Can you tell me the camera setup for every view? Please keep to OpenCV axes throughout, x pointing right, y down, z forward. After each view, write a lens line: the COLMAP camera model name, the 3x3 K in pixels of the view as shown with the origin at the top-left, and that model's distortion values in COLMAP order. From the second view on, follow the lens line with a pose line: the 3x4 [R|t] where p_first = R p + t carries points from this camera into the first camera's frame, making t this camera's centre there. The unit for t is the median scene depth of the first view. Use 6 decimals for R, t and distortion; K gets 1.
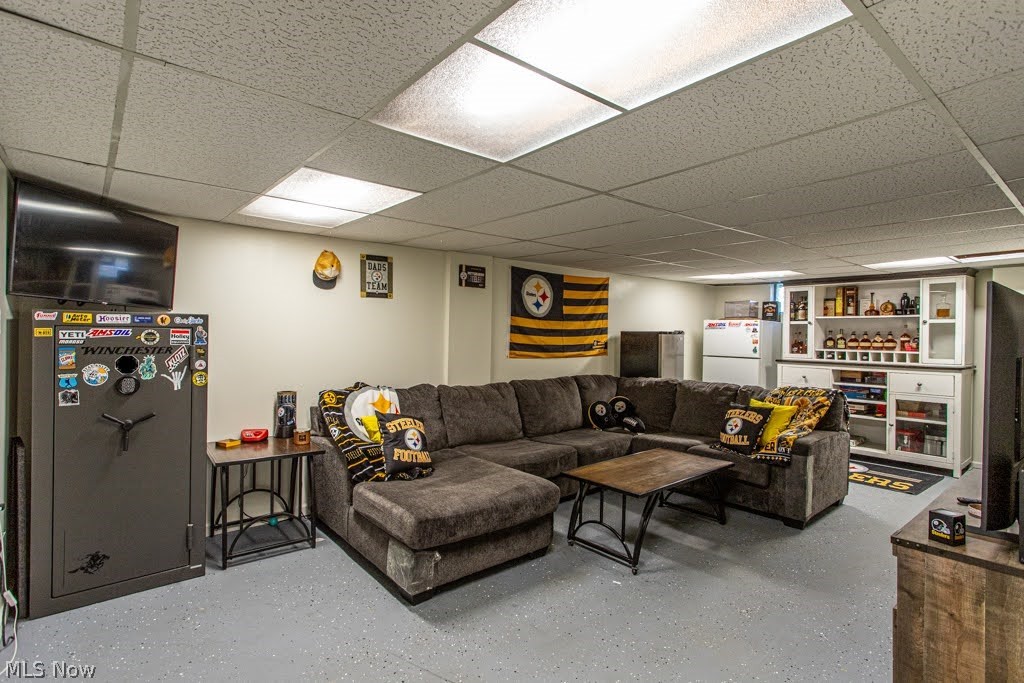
lens RADIAL K [[504.5, 0, 502.3], [0, 504.5, 339.8], [0, 0, 1]] dist [0.006302, 0.001141]
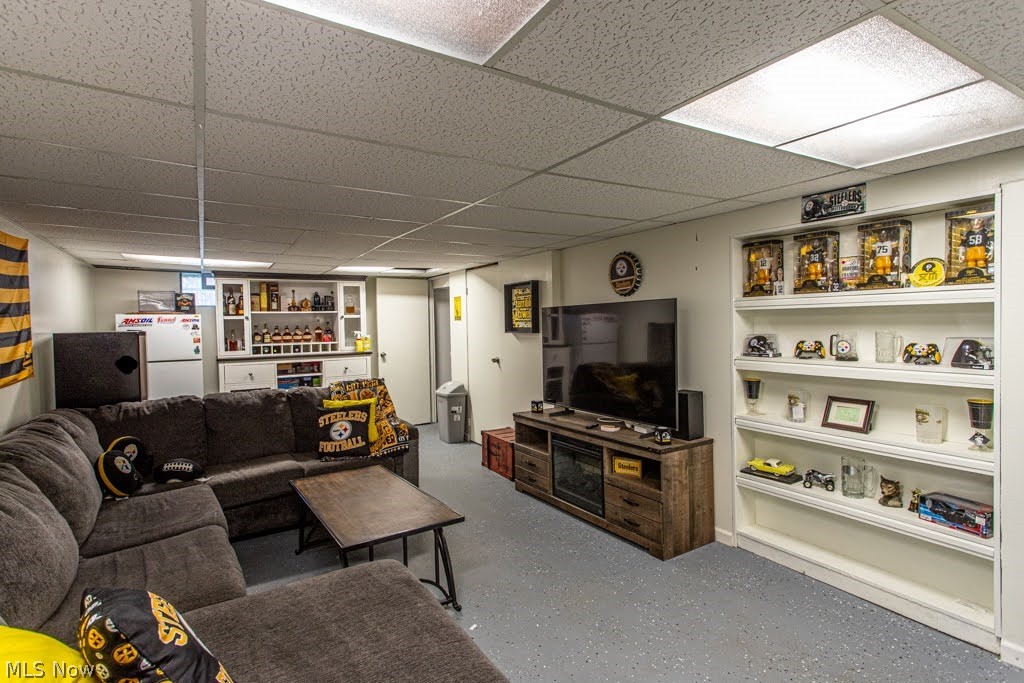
lens RADIAL K [[504.5, 0, 502.3], [0, 504.5, 339.8], [0, 0, 1]] dist [0.006302, 0.001141]
pose [[0.139115, -0.047880, 0.989118, -0.304123], [0.033447, 0.998488, 0.043630, -0.019470], [-0.989711, 0.027014, 0.140506, 0.425779]]
